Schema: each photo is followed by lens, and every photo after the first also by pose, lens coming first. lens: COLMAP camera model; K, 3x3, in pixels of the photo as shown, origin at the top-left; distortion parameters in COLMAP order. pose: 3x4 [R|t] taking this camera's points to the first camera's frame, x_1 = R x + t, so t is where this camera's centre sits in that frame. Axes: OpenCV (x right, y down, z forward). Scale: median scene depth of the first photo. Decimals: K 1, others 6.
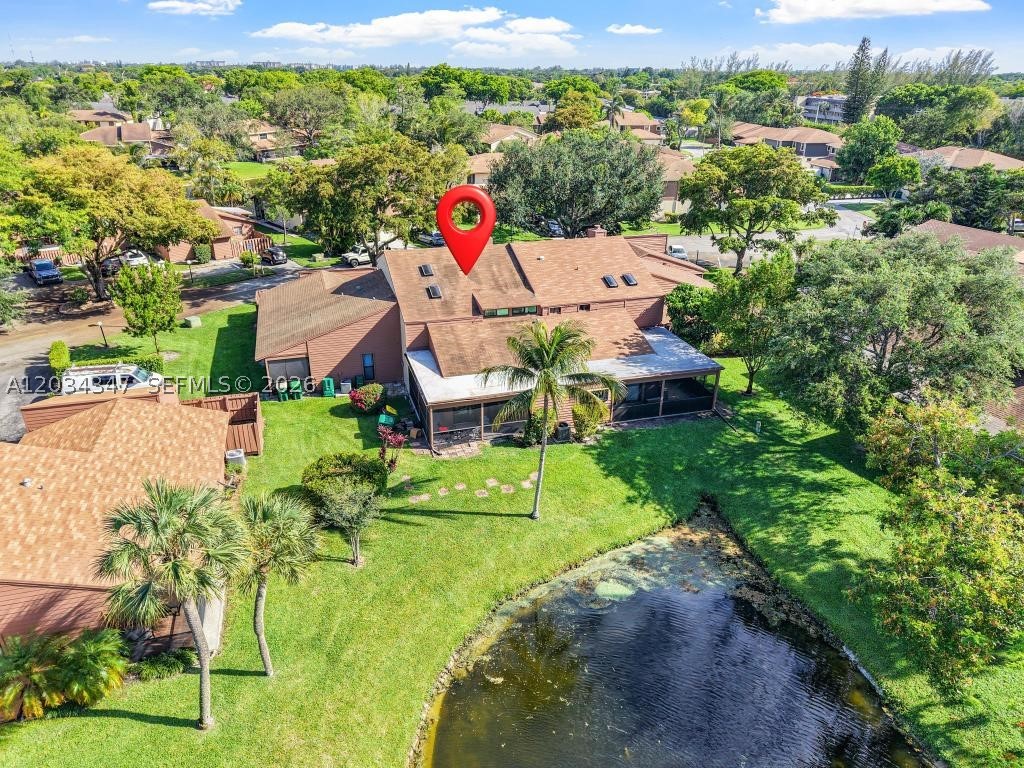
lens RADIAL K [[700.9, 0, 514.6], [0, 700.9, 380.5], [0, 0, 1]] dist [0.039113, -0.003290]
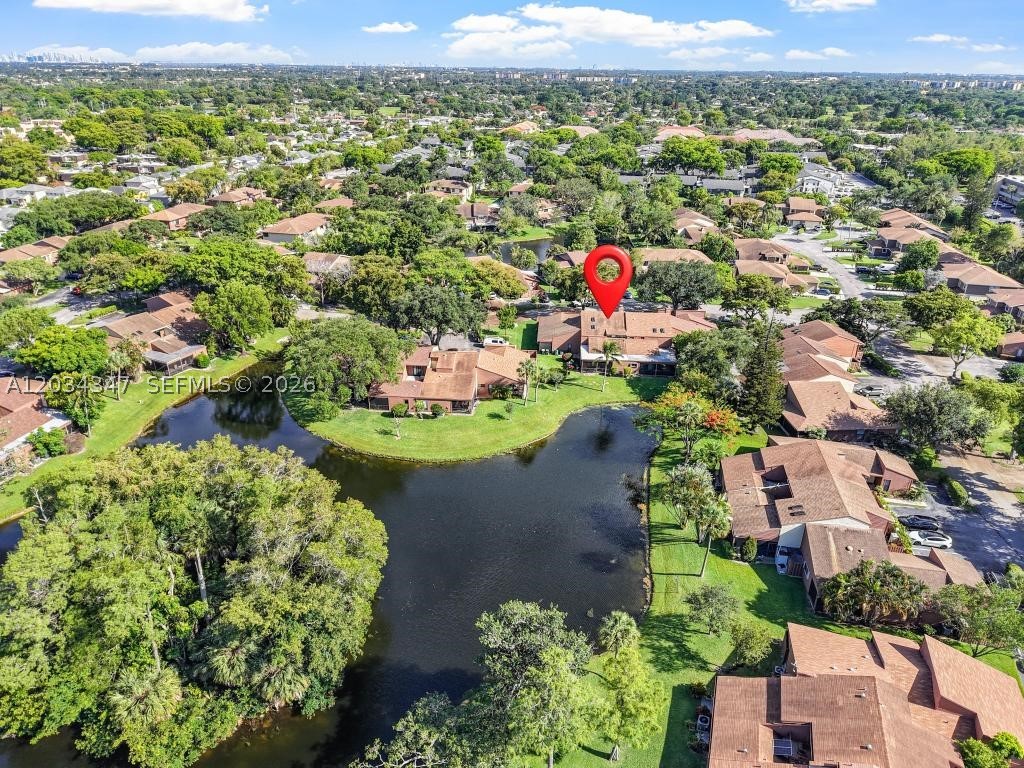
lens RADIAL K [[700.9, 0, 511.7], [0, 700.9, 385.9], [0, 0, 1]] dist [0.039113, -0.003290]
pose [[0.933781, 0.151546, -0.324171, 0.567281], [-0.149758, 0.988249, 0.030613, 0.087428], [0.325001, 0.019961, 0.945503, -1.961114]]
